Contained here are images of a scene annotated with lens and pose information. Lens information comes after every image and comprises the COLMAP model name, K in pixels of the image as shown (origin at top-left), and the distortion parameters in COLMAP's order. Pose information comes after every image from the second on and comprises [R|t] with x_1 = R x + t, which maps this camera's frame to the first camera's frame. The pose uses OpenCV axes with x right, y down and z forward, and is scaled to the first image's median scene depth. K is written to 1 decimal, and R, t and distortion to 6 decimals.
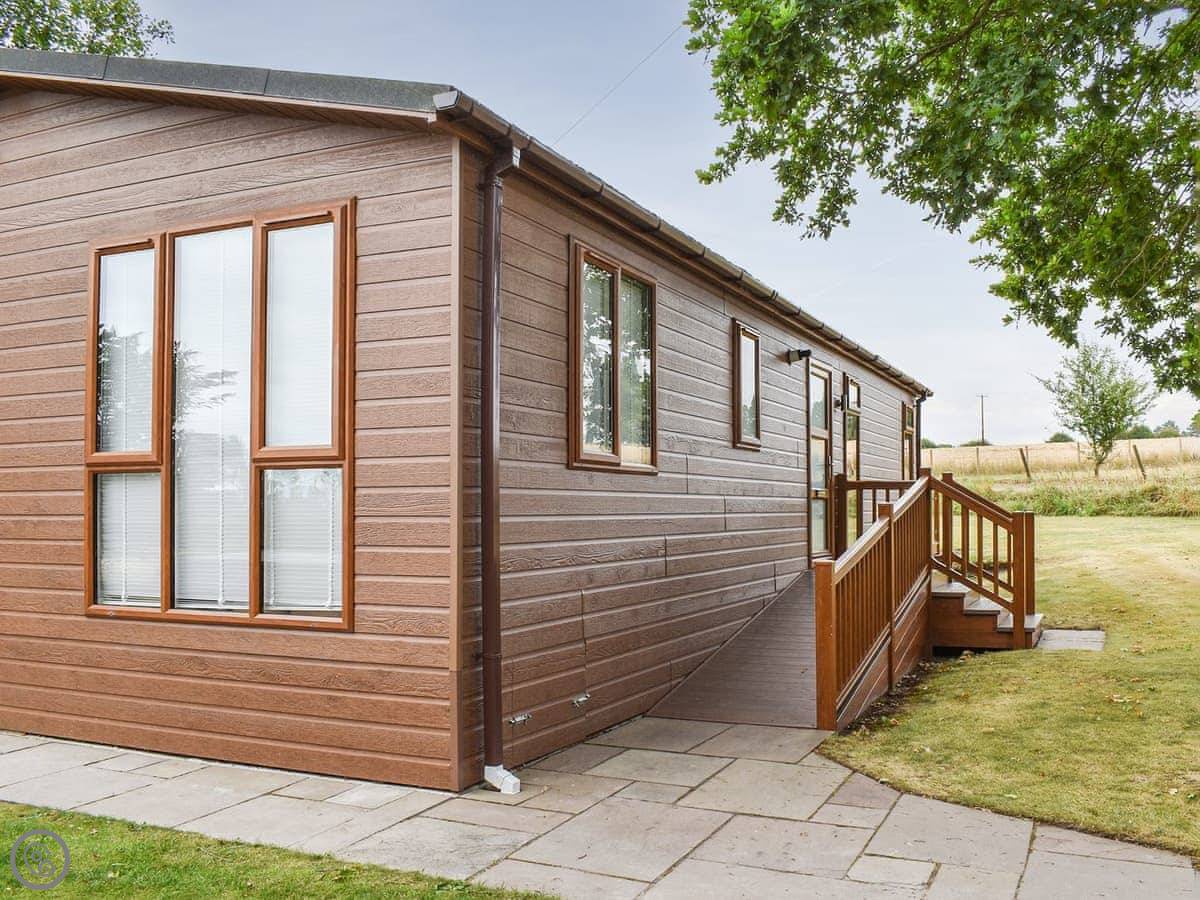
lens RADIAL K [[1087.7, 0, 621.3], [0, 1087.7, 392.4], [0, 0, 1]] dist [-0.080124, 0.016078]
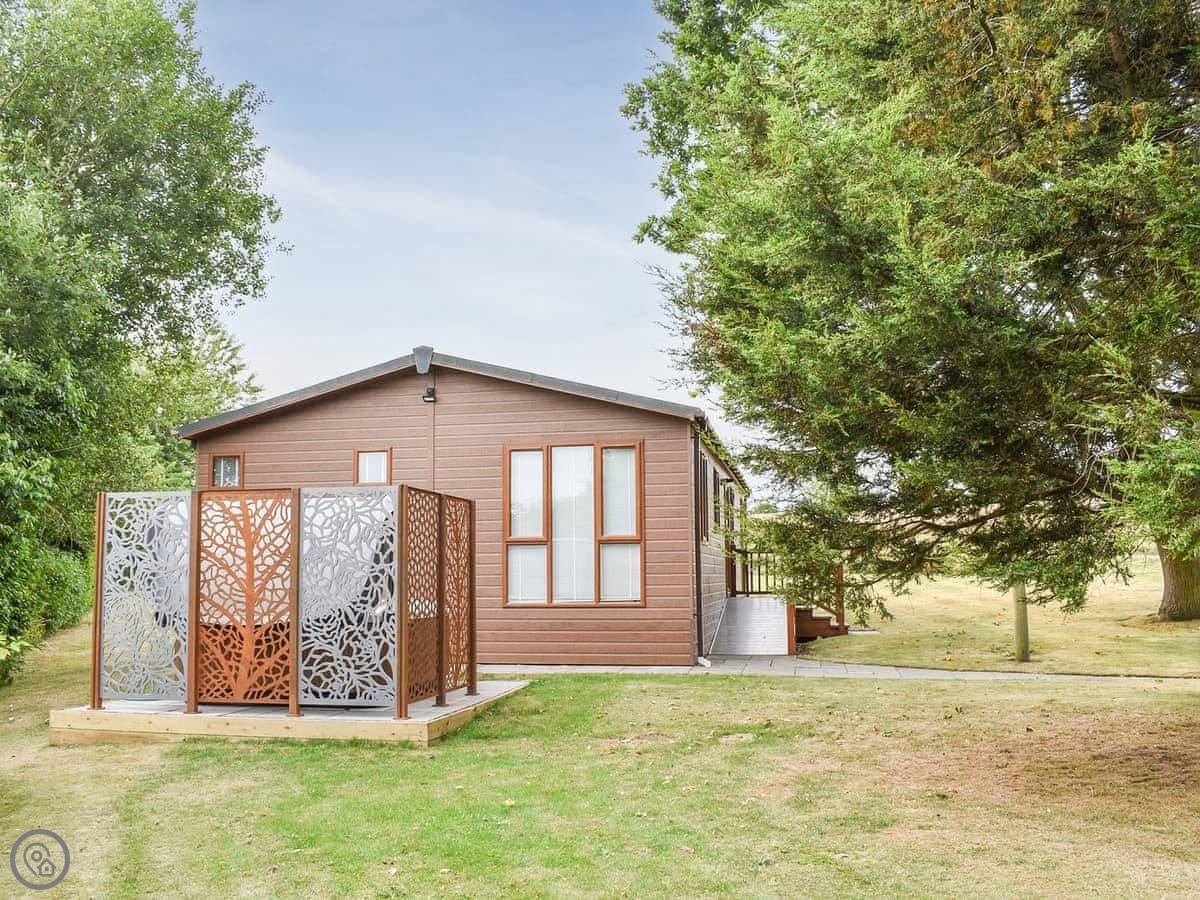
lens RADIAL K [[1087.7, 0, 621.3], [0, 1087.7, 392.4], [0, 0, 1]] dist [-0.080124, 0.016078]
pose [[0.964782, 0.043076, 0.259500, -0.974503], [-0.025095, 0.997074, -0.072212, -0.102993], [-0.261851, 0.063157, 0.963040, -1.492206]]
